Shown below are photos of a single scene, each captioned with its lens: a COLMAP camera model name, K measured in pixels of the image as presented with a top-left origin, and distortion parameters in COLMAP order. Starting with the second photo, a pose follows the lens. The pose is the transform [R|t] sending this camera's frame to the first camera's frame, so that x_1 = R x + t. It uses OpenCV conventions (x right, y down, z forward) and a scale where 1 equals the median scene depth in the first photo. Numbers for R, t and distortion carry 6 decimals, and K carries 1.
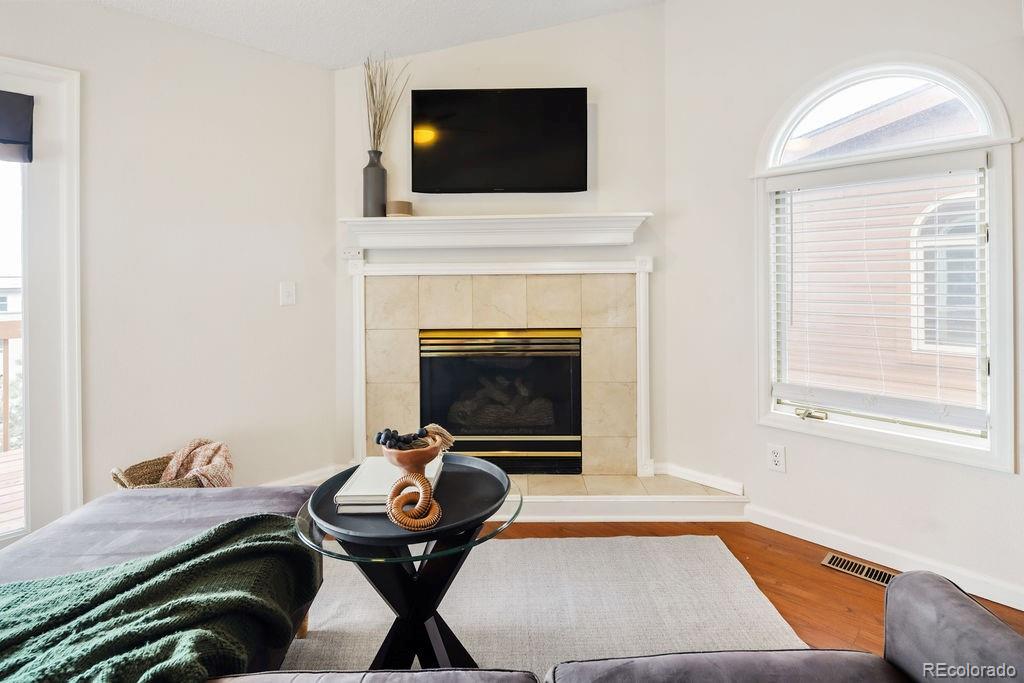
lens RADIAL K [[511.3, 0, 511.9], [0, 511.3, 275.7], [0, 0, 1]] dist [-0.005233, -0.000686]
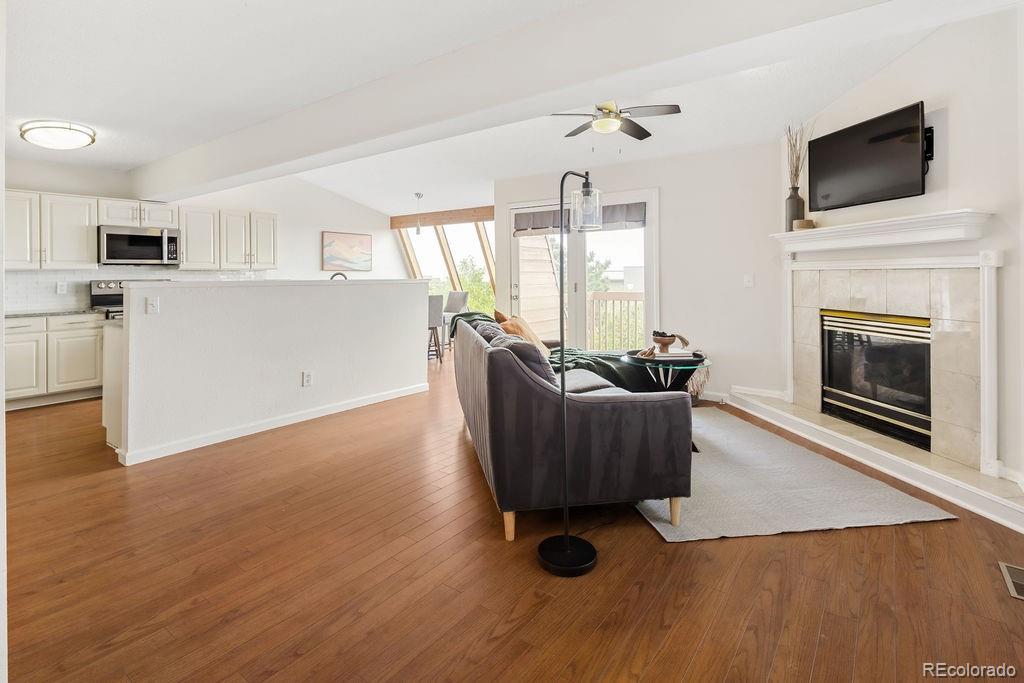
lens RADIAL K [[511.3, 0, 511.9], [0, 511.3, 275.7], [0, 0, 1]] dist [-0.005233, -0.000686]
pose [[0.157695, 0.009034, -0.987447, 1.067689], [0.009013, 0.999903, 0.010587, -0.008214], [0.987447, -0.010569, 0.157598, -0.052575]]
